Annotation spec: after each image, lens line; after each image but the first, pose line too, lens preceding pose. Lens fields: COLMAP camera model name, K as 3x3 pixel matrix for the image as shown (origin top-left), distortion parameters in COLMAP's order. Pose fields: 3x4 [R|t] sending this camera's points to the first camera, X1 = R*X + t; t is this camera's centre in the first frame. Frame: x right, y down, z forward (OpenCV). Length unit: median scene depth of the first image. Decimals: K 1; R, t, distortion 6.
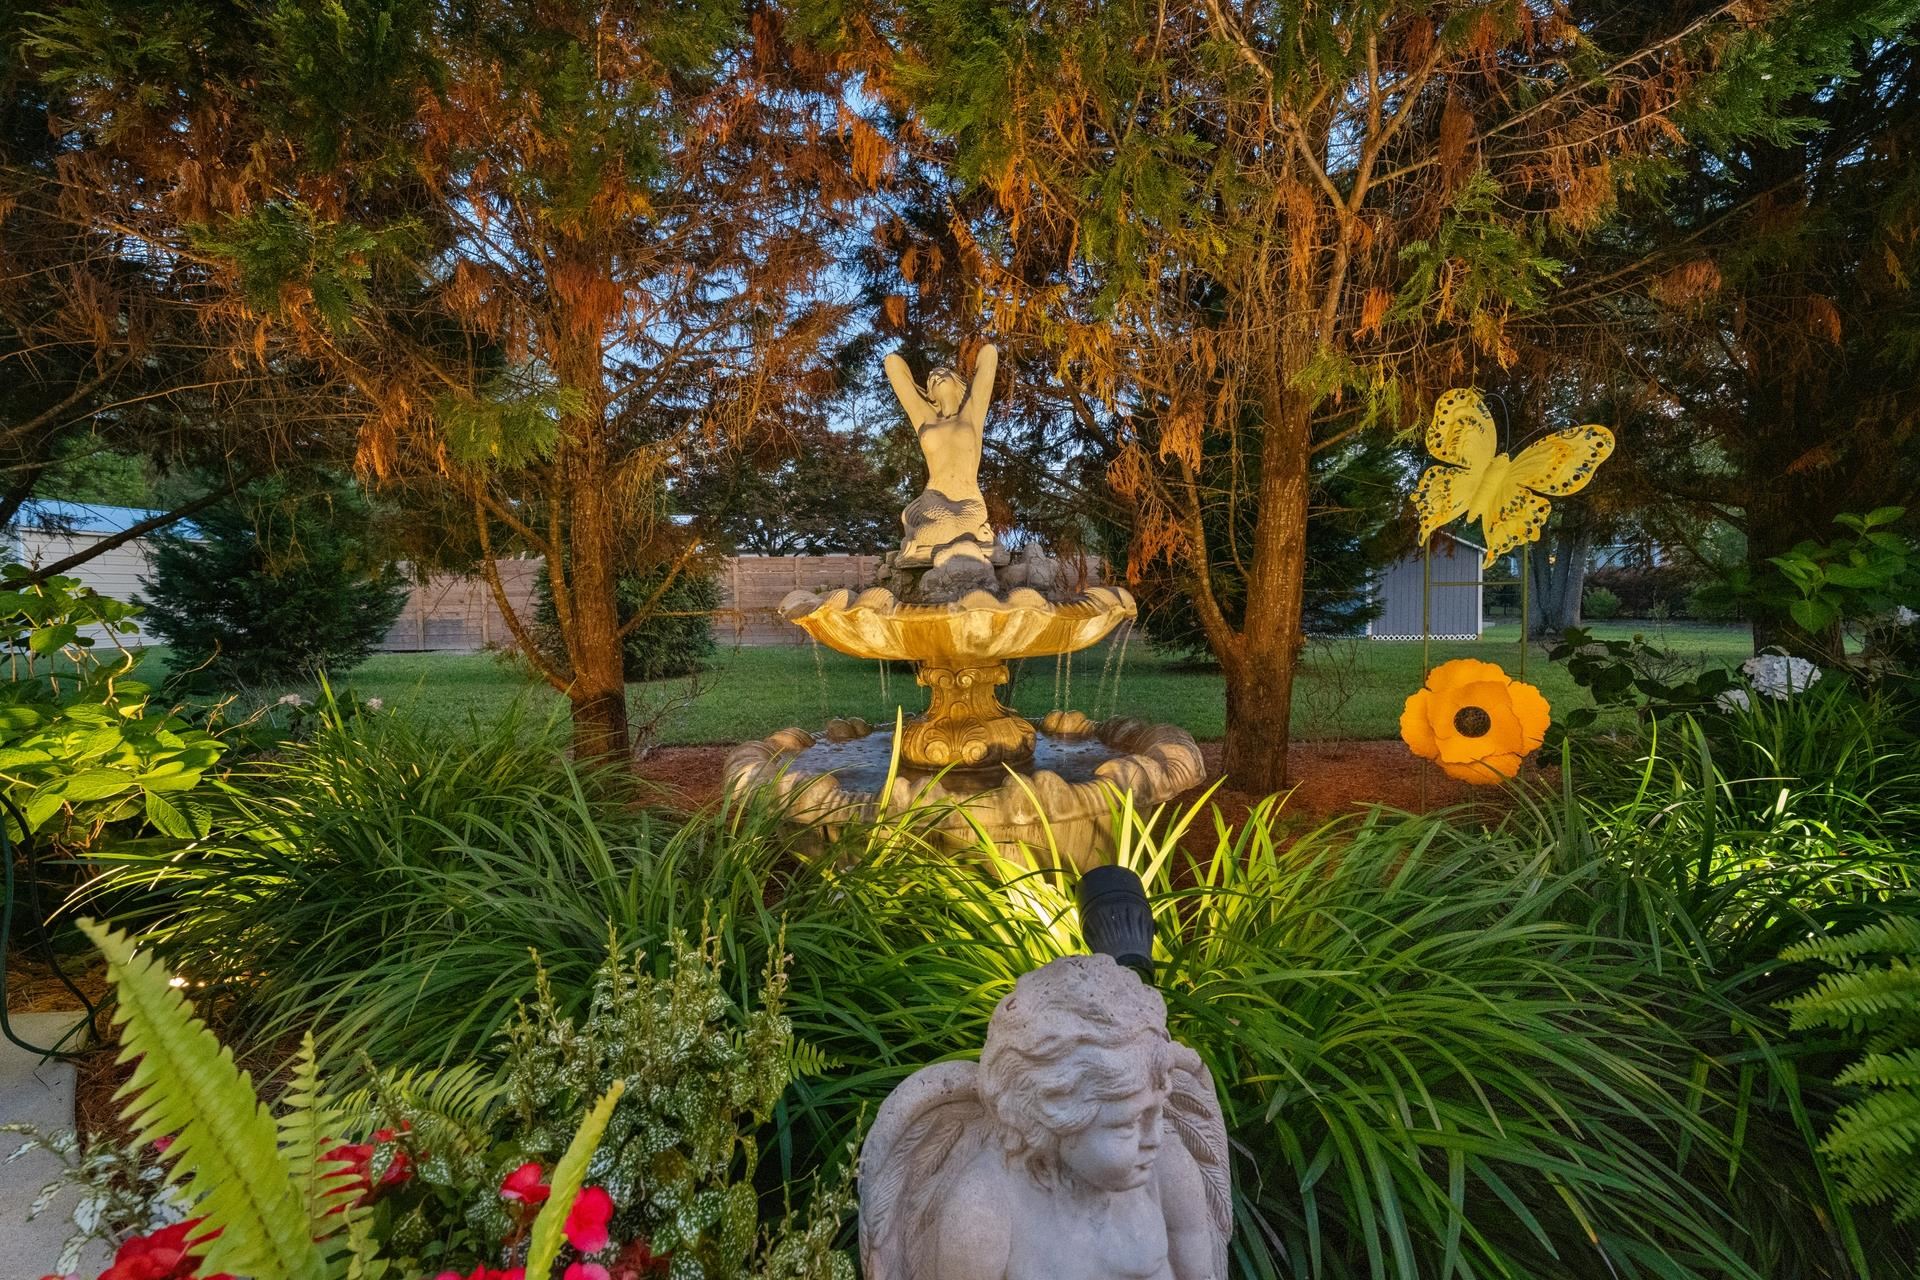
lens RADIAL K [[829.5, 0, 959.7], [0, 829.5, 637.9], [0, 0, 1]] dist [-0.001241, -0.000175]
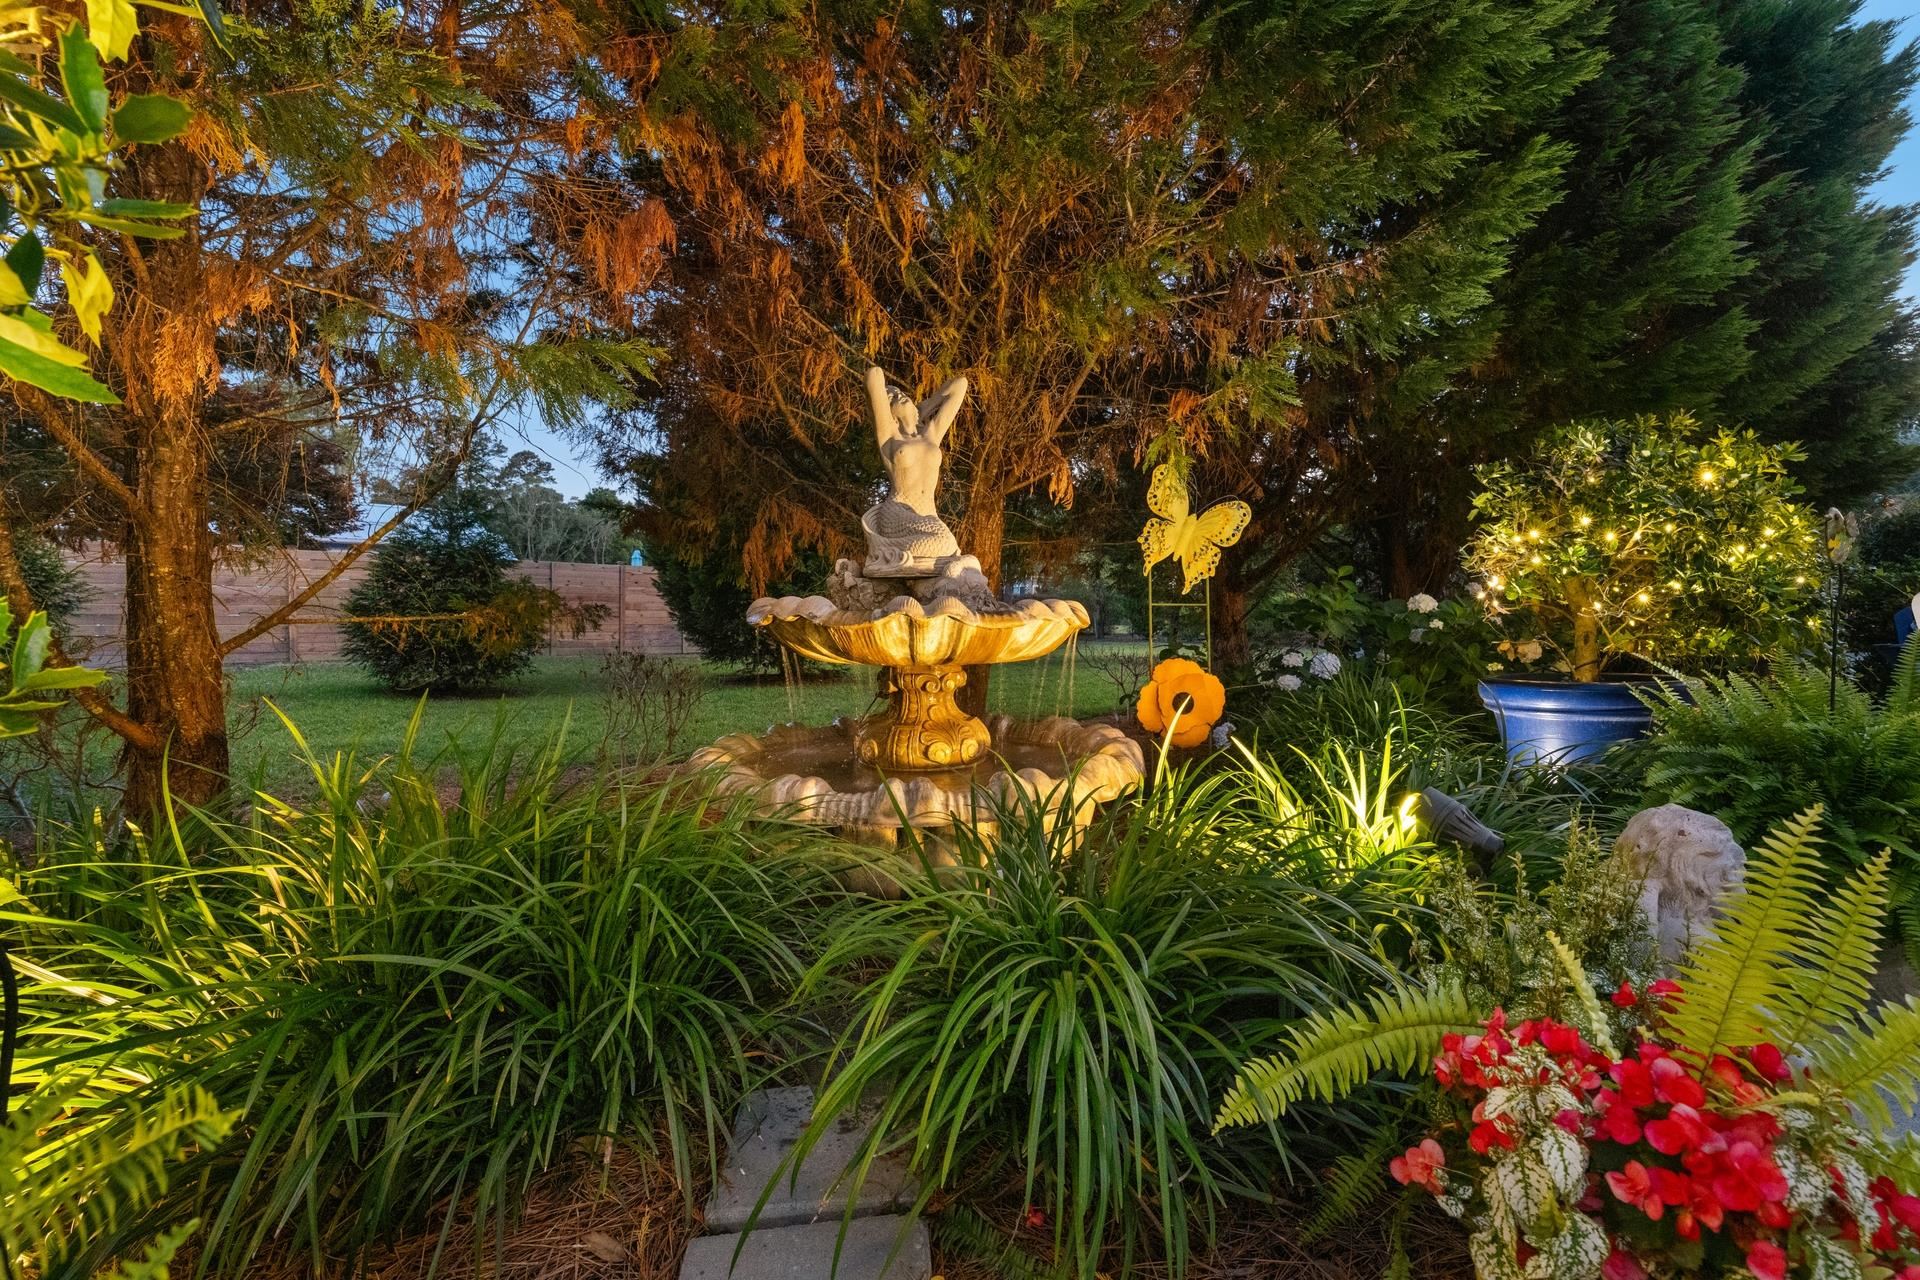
lens RADIAL K [[829.5, 0, 959.6], [0, 829.5, 641.0], [0, 0, 1]] dist [-0.001241, -0.000175]
pose [[0.783177, -0.006002, 0.621770, -0.562028], [0.015279, 0.999837, -0.009594, 0.004109], [-0.621611, 0.017014, 0.783141, 0.134347]]
